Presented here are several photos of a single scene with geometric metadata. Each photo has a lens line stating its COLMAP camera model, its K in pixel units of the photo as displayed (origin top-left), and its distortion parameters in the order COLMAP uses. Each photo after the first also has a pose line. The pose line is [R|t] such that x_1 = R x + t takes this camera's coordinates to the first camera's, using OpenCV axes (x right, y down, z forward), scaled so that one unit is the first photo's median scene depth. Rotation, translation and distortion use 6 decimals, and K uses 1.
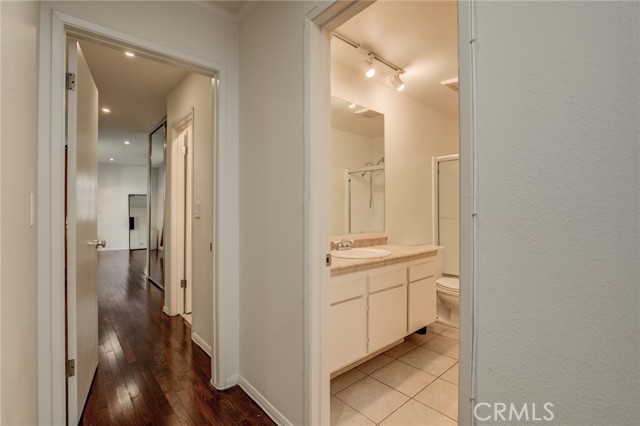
lens RADIAL K [[289.3, 0, 319.4], [0, 289.3, 211.6], [0, 0, 1]] dist [-0.021418, 0.011197]
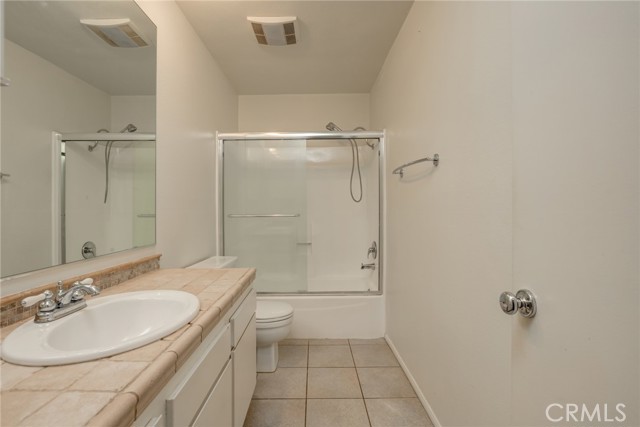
lens RADIAL K [[302.9, 0, 321.9], [0, 302.9, 206.0], [0, 0, 1]] dist [-0.015756, 0.000886]
pose [[0.672086, 0.003662, 0.740464, 0.020323], [0.004623, 0.999948, -0.009142, 0.003042], [-0.740458, 0.009568, 0.672034, 0.395014]]
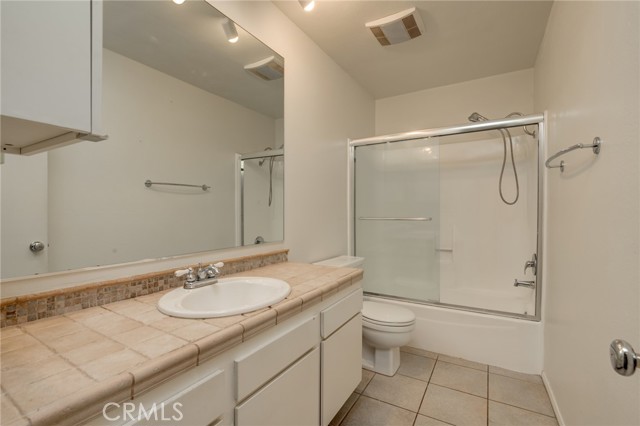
lens RADIAL K [[300.7, 0, 305.6], [0, 300.7, 213.2], [0, 0, 1]] dist [-0.016820, 0.000786]
pose [[0.963621, 0.000635, 0.267271, 0.093330], [-0.002222, 0.999982, 0.005633, 0.002047], [-0.267263, -0.006022, 0.963605, 0.341944]]
